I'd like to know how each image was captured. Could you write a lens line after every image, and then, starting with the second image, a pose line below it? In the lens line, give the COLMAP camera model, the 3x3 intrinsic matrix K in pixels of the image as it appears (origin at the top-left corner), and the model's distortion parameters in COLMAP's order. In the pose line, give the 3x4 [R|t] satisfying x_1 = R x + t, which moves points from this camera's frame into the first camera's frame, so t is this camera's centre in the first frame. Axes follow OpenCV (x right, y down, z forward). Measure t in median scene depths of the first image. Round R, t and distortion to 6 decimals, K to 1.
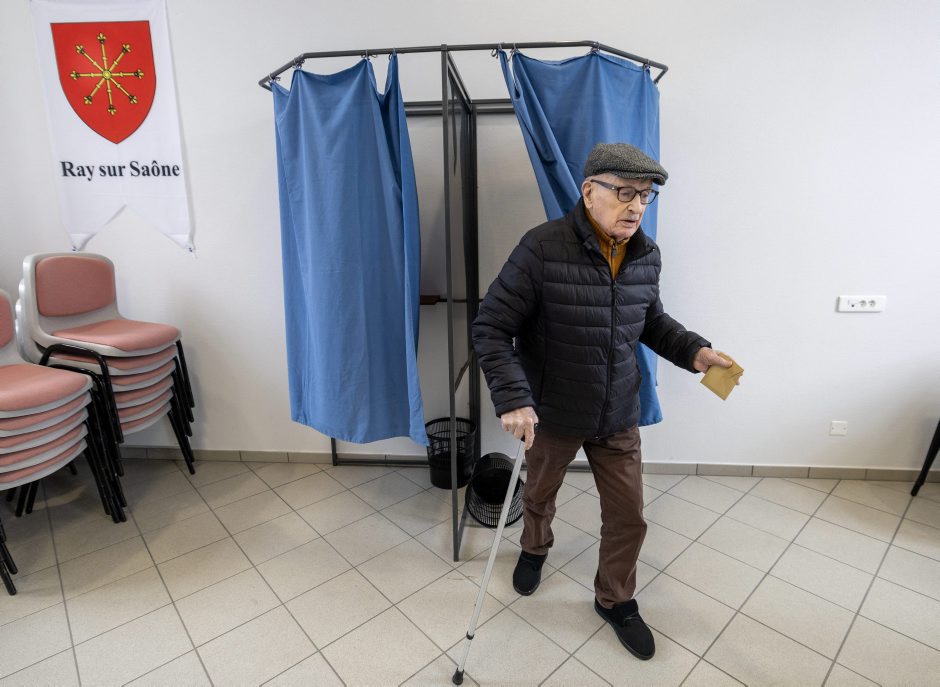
lens RADIAL K [[507.5, 0, 475.4], [0, 507.5, 331.5], [0, 0, 1]] dist [0.008512, -0.000210]
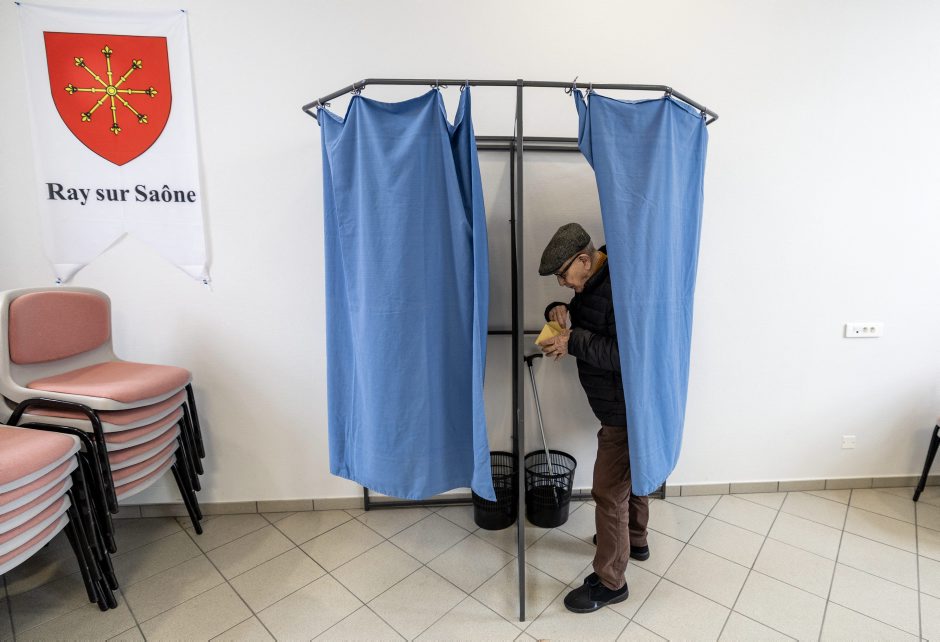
lens RADIAL K [[459.4, 0, 537.8], [0, 459.4, 310.3], [0, 0, 1]] dist [0.001424, -0.000097]
pose [[0.987427, -0.010915, 0.157701, -0.123009], [0.021938, 0.997422, -0.068322, -0.048336], [-0.156549, 0.070923, 0.985121, 0.120489]]
